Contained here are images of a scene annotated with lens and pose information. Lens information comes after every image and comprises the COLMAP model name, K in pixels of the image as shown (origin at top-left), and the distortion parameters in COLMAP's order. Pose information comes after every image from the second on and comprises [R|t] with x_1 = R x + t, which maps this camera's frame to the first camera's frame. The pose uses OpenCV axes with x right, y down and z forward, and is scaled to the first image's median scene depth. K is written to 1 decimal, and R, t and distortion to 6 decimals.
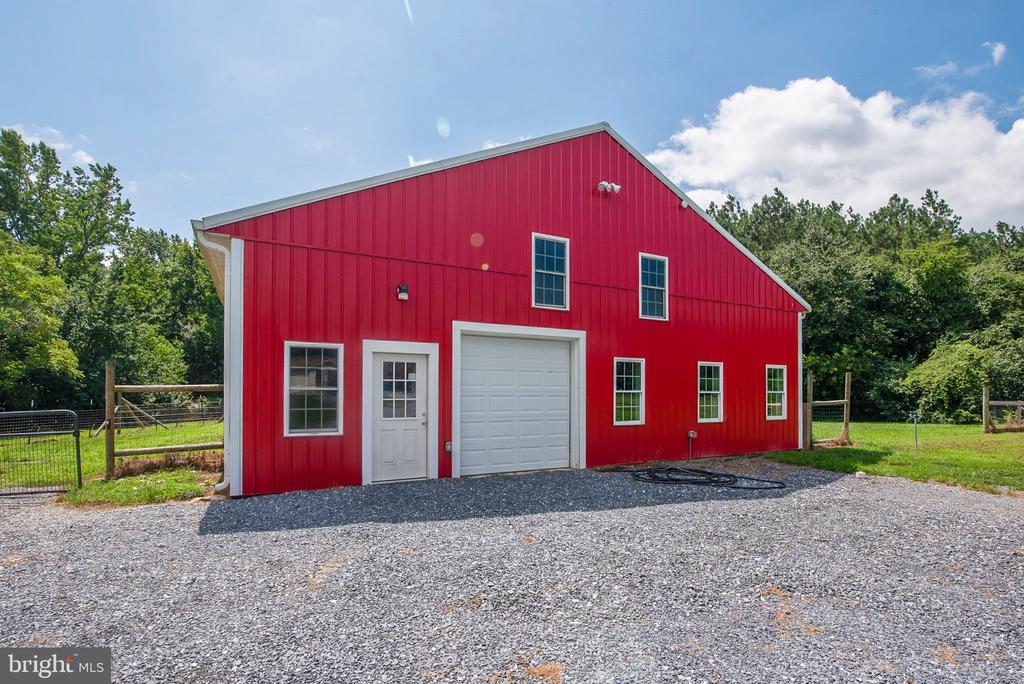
lens RADIAL K [[477.0, 0, 509.4], [0, 477.0, 379.7], [0, 0, 1]] dist [0.002402, 0.001042]
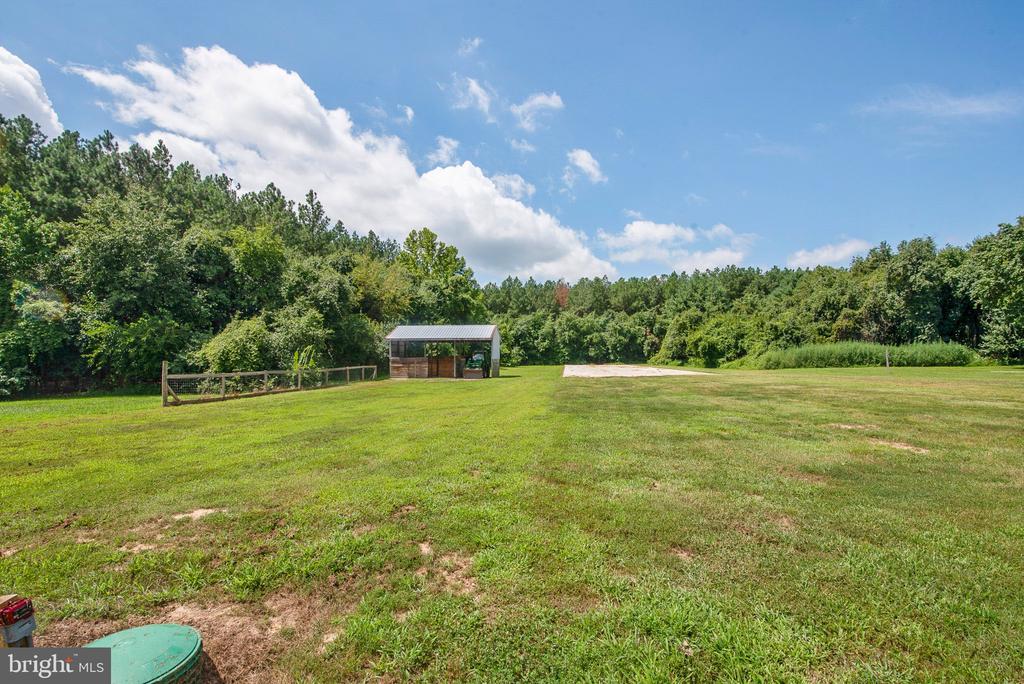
lens RADIAL K [[469.5, 0, 503.9], [0, 469.5, 340.7], [0, 0, 1]] dist [-0.013407, -0.002257]
pose [[0.614688, 0.028373, 0.788260, 0.131750], [-0.015400, 0.999594, -0.023971, -0.003108], [-0.788620, 0.002596, 0.614876, -0.036902]]
